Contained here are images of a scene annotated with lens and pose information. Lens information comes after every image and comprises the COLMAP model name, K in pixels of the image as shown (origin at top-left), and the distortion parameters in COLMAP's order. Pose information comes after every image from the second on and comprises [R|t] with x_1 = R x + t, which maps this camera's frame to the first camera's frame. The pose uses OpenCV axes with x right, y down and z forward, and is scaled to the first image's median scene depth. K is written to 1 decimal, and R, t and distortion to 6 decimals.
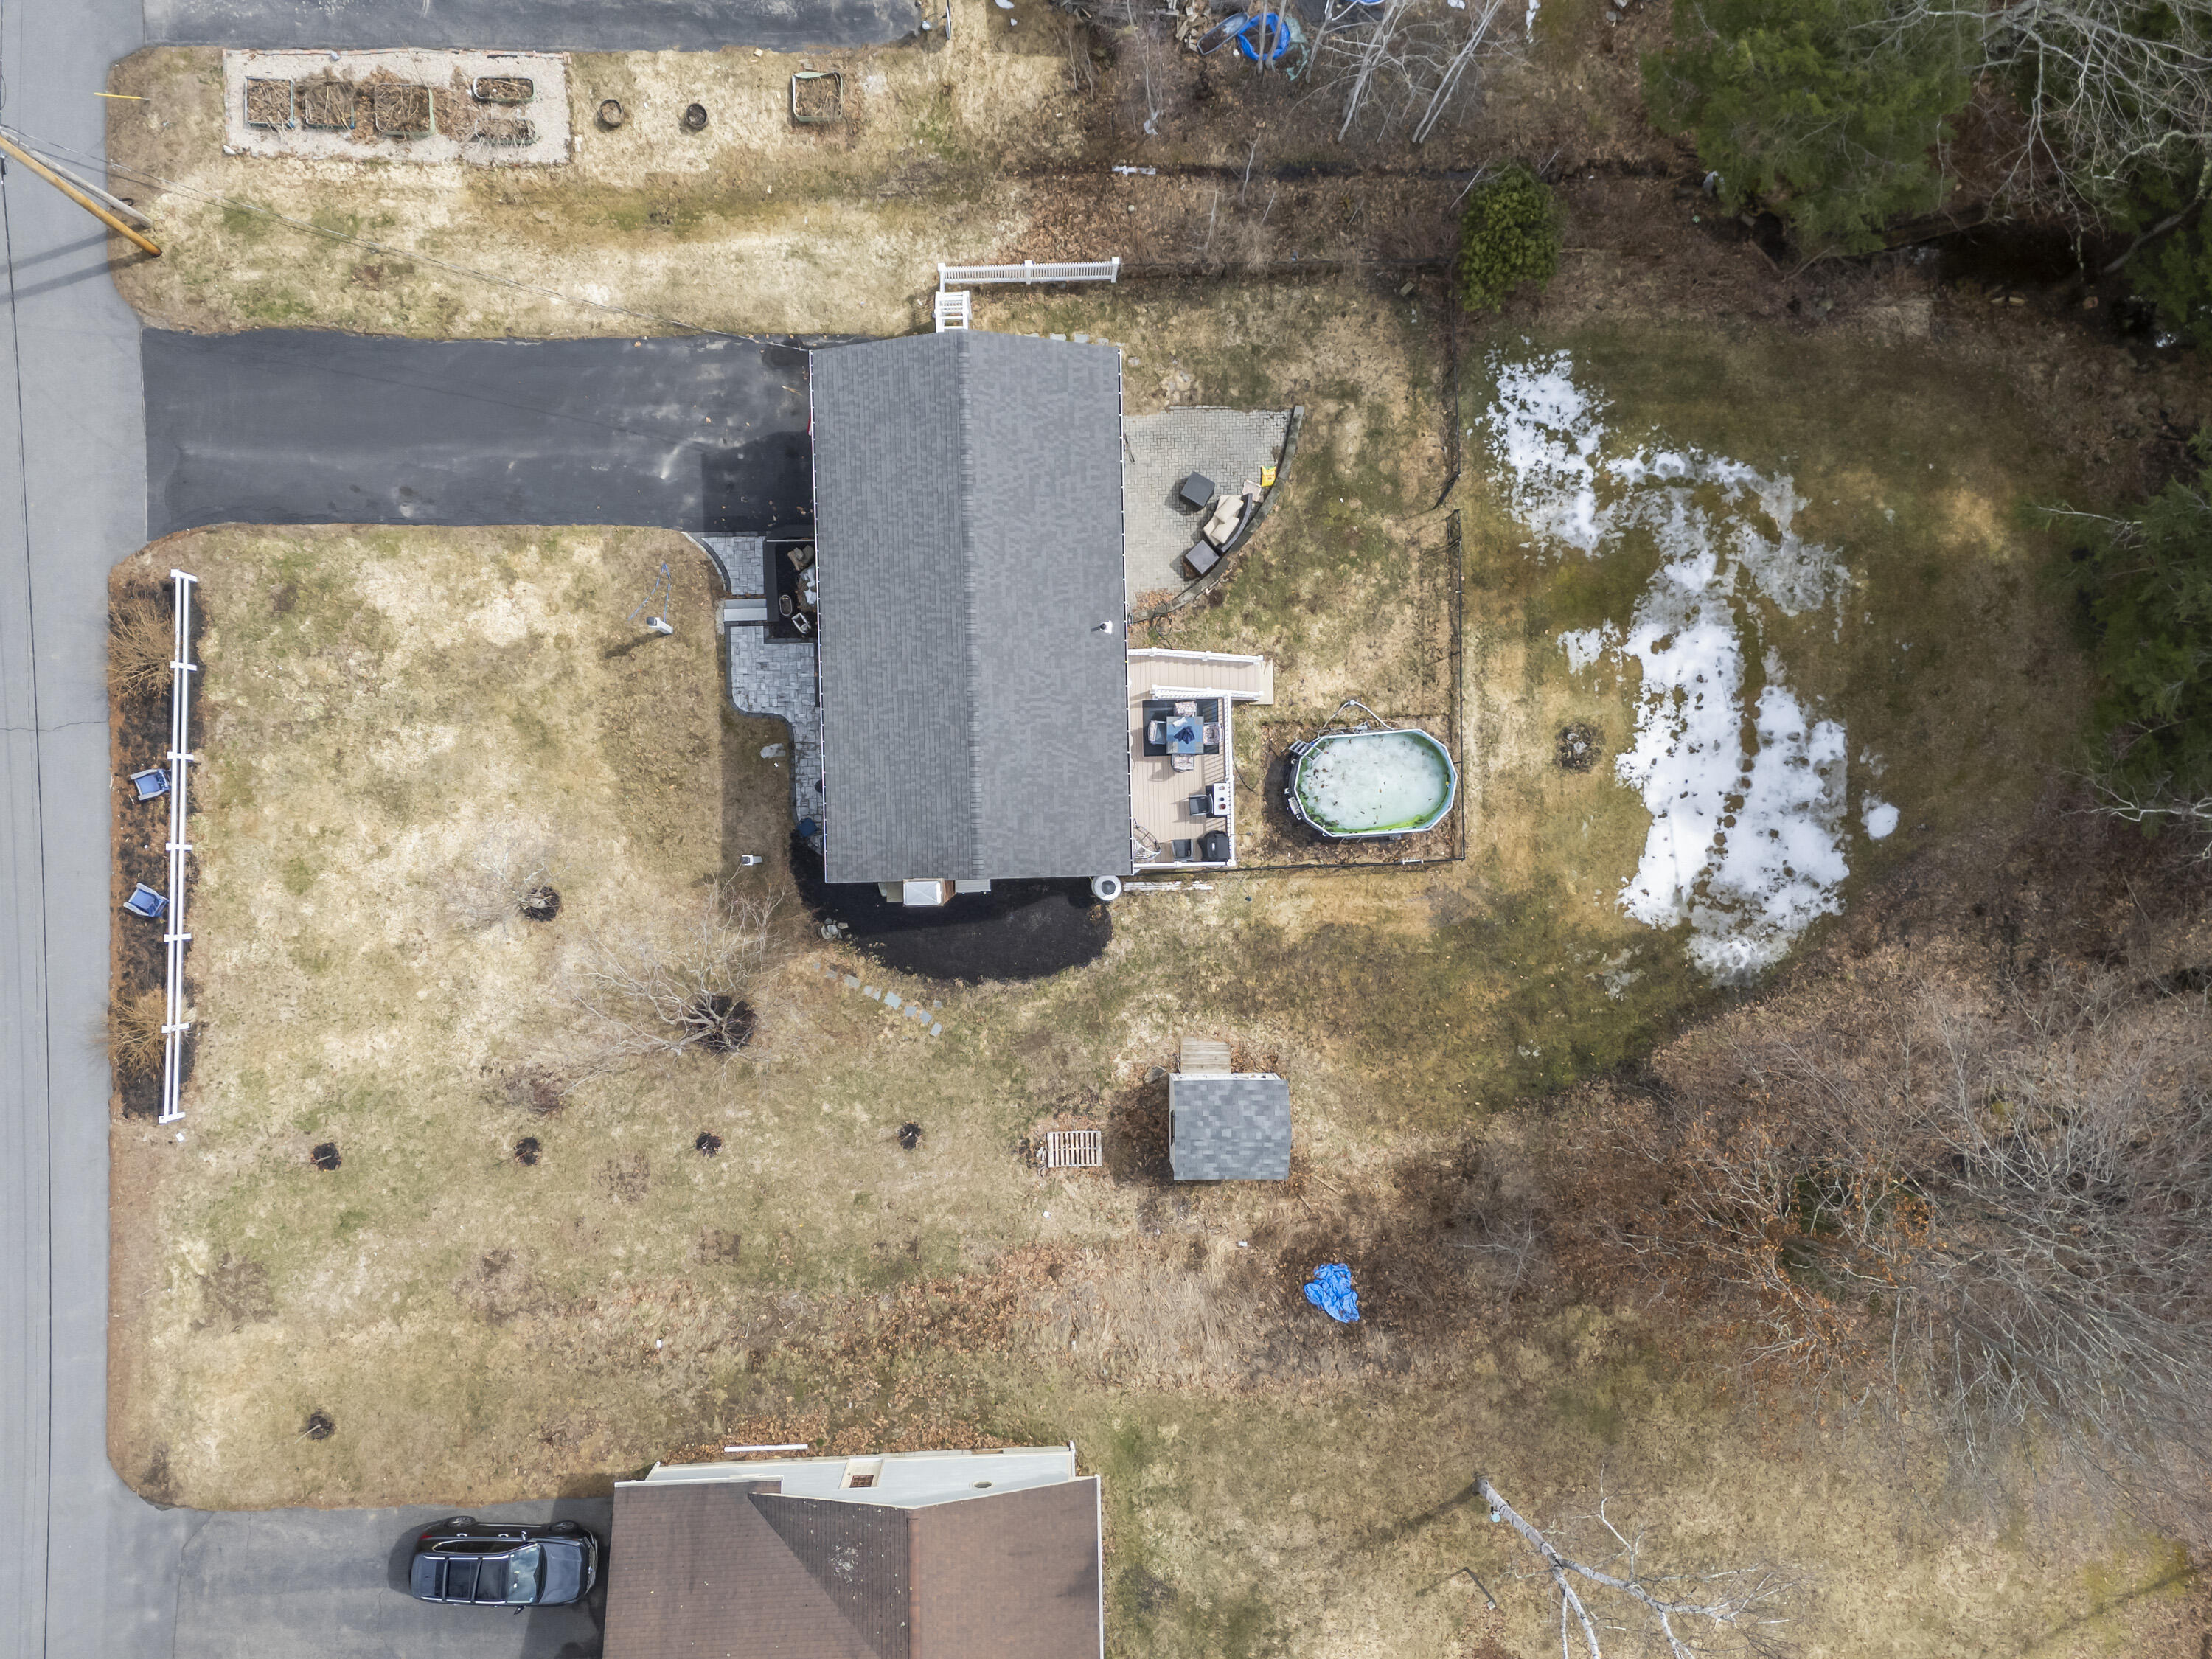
lens RADIAL K [[1609.1, 0, 1096.5], [0, 1609.1, 831.3], [0, 0, 1]] dist [0.074896, -0.072407]
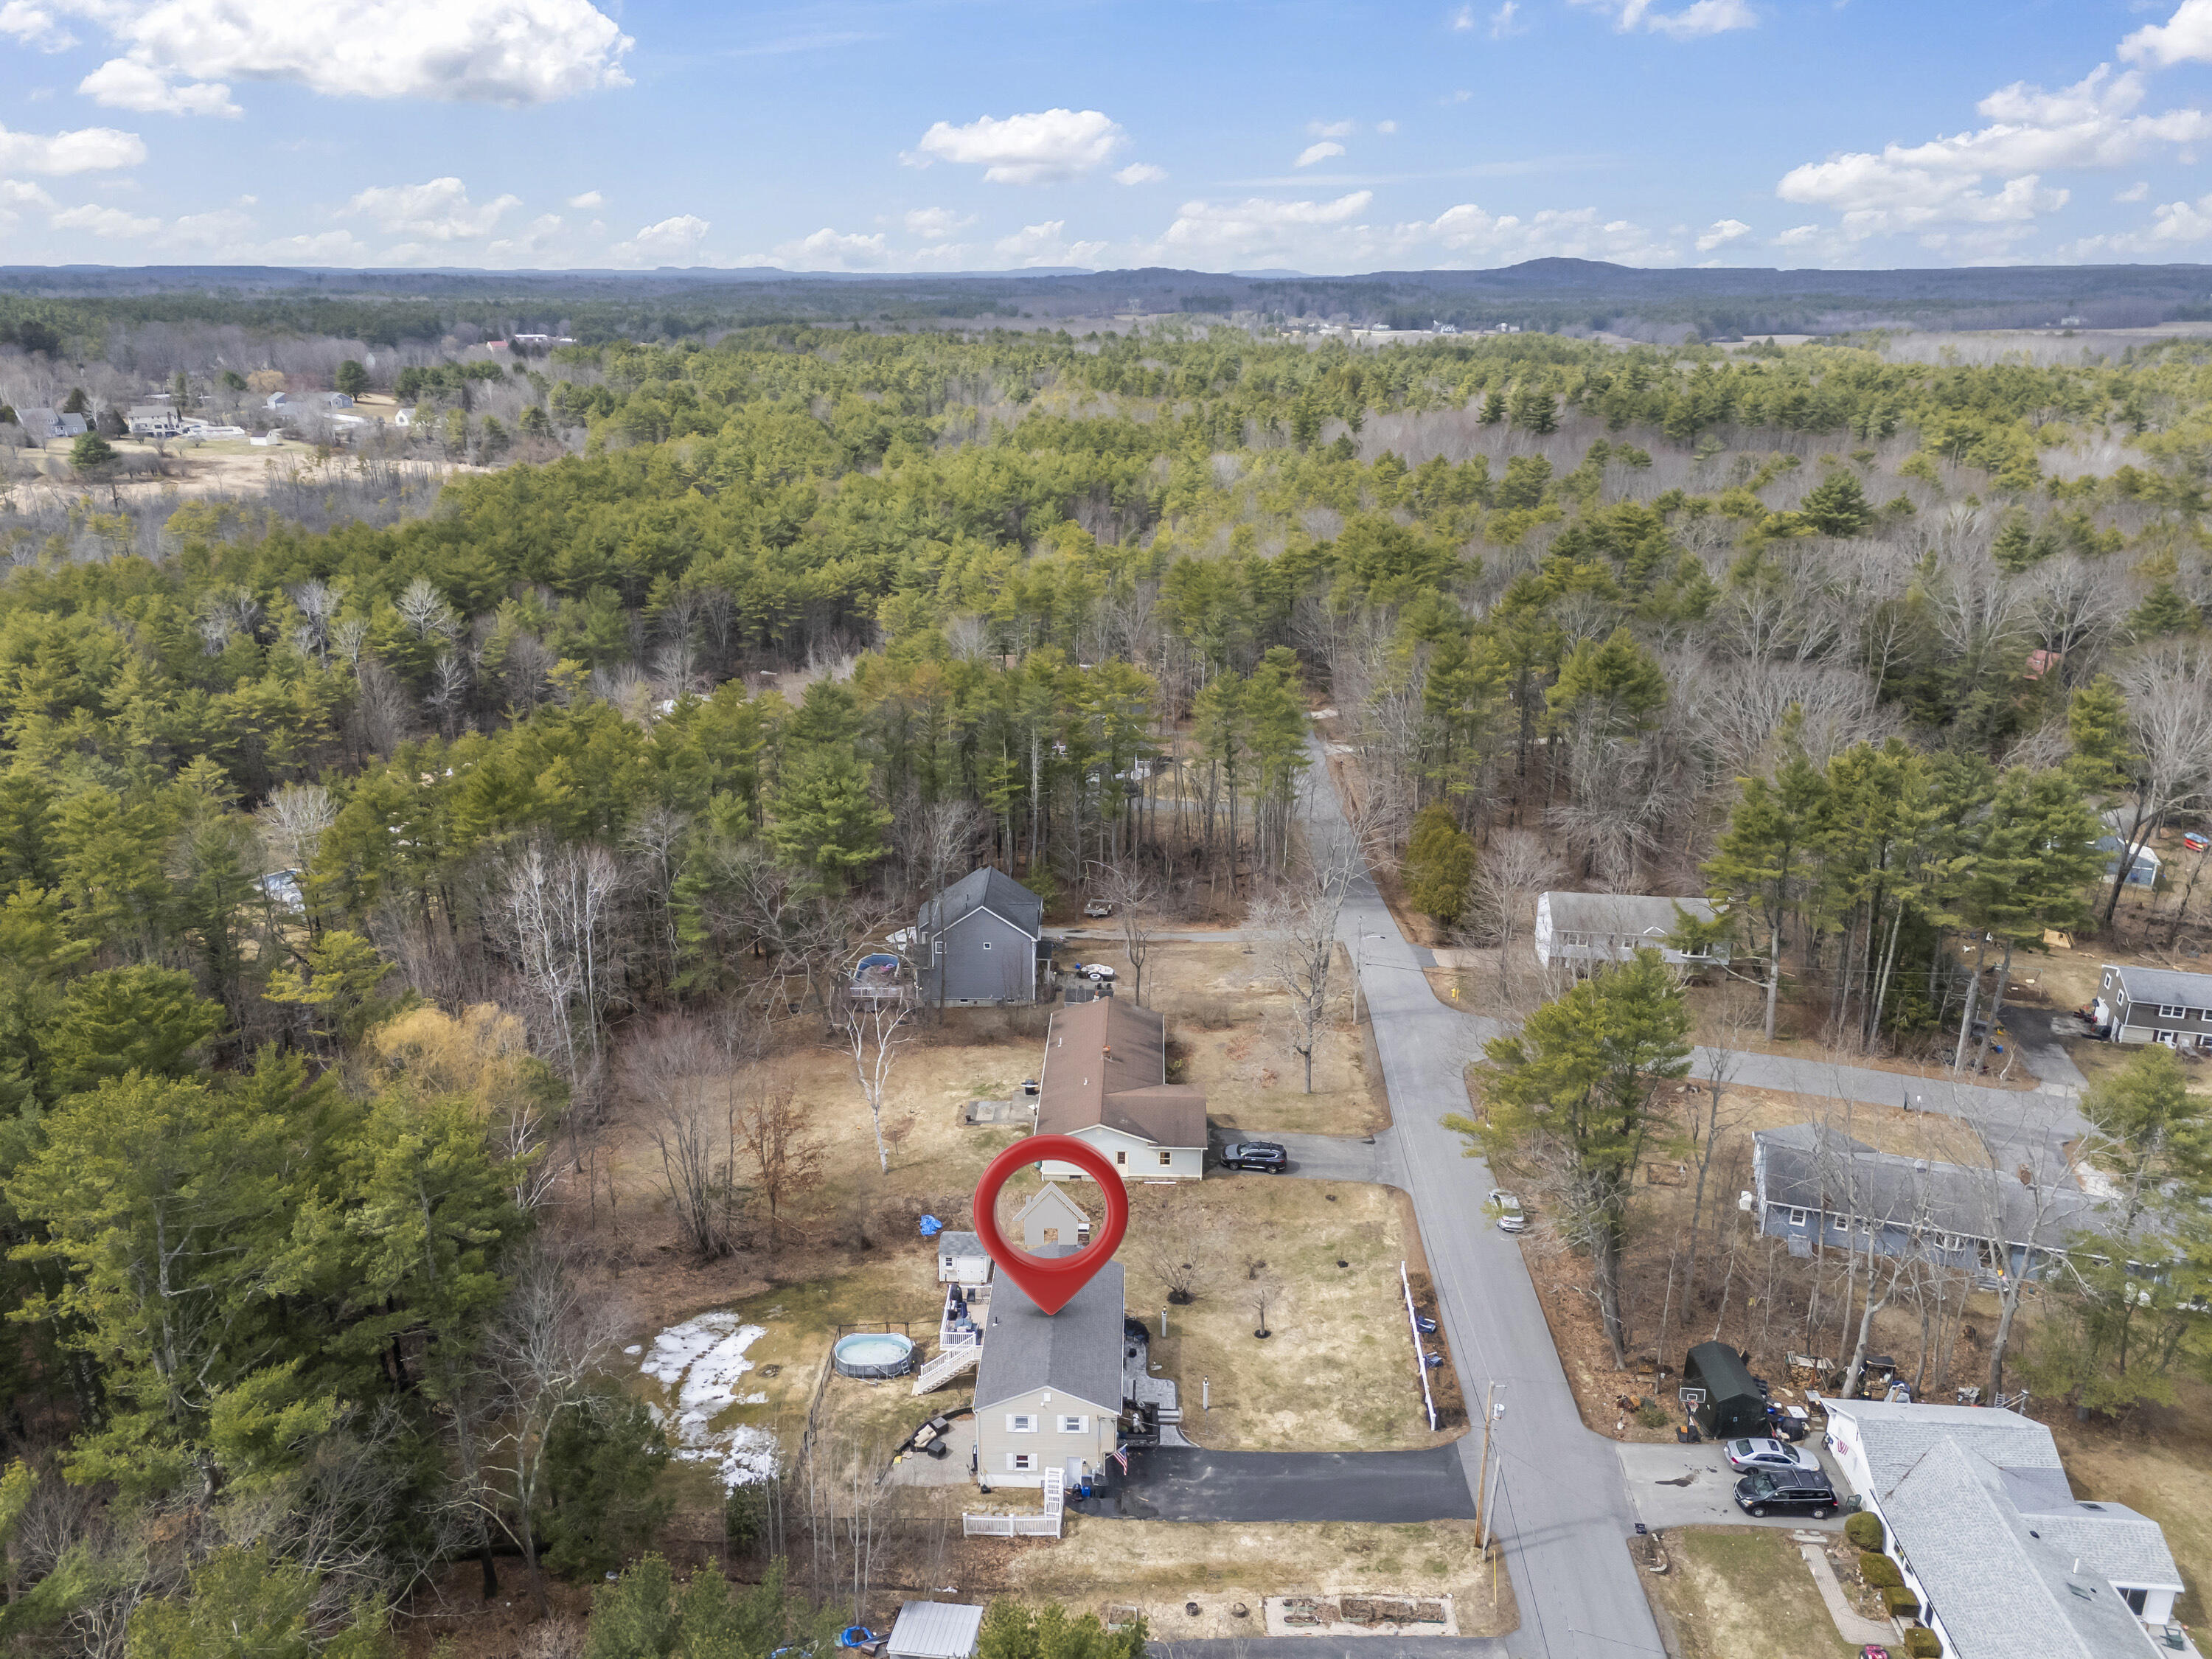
lens RADIAL K [[1609.1, 0, 1096.5], [0, 1609.1, 831.3], [0, 0, 1]] dist [0.074896, -0.072407]
pose [[-0.997758, -0.054348, 0.039067, -0.164800], [0.054229, -0.314299, 0.947774, -1.817364], [-0.039231, 0.947767, 0.316542, -0.329751]]
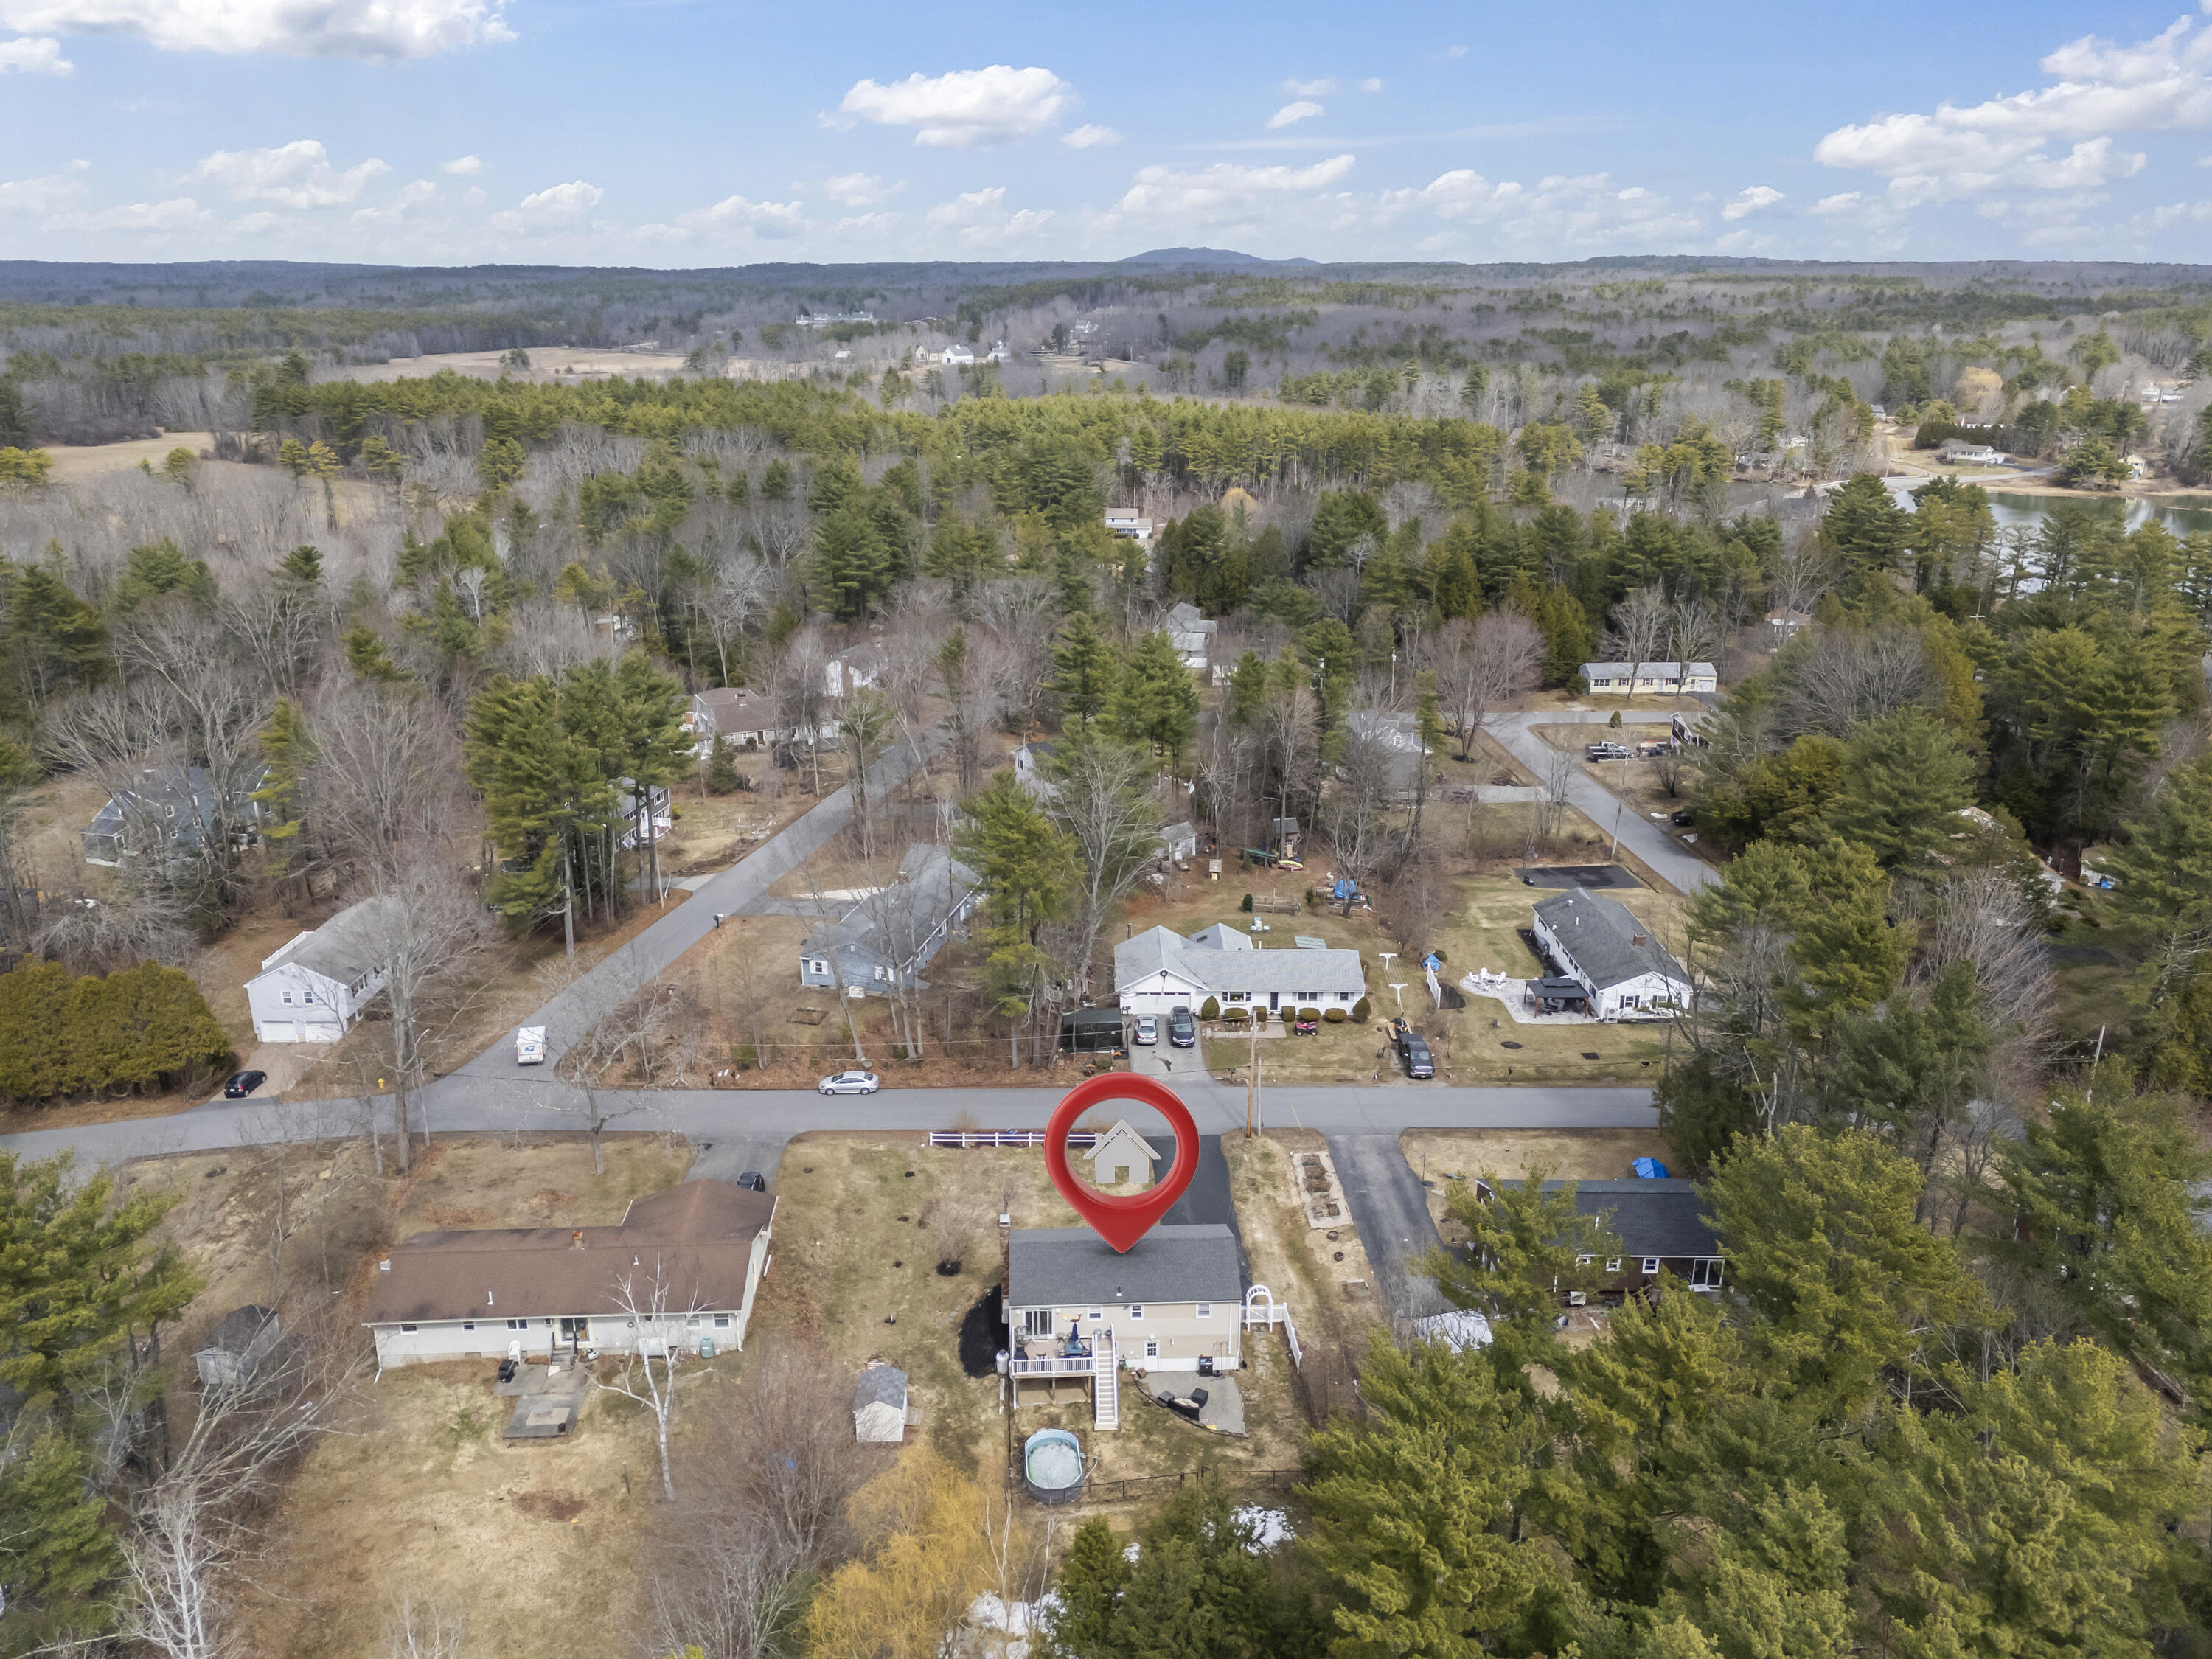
lens RADIAL K [[1609.1, 0, 1096.5], [0, 1609.1, 831.3], [0, 0, 1]] dist [0.074896, -0.072407]
pose [[0.022138, 0.287411, -0.957551, 1.783235], [-0.999729, 0.013288, -0.019124, -0.054078], [0.007227, 0.957715, 0.287627, -0.251609]]
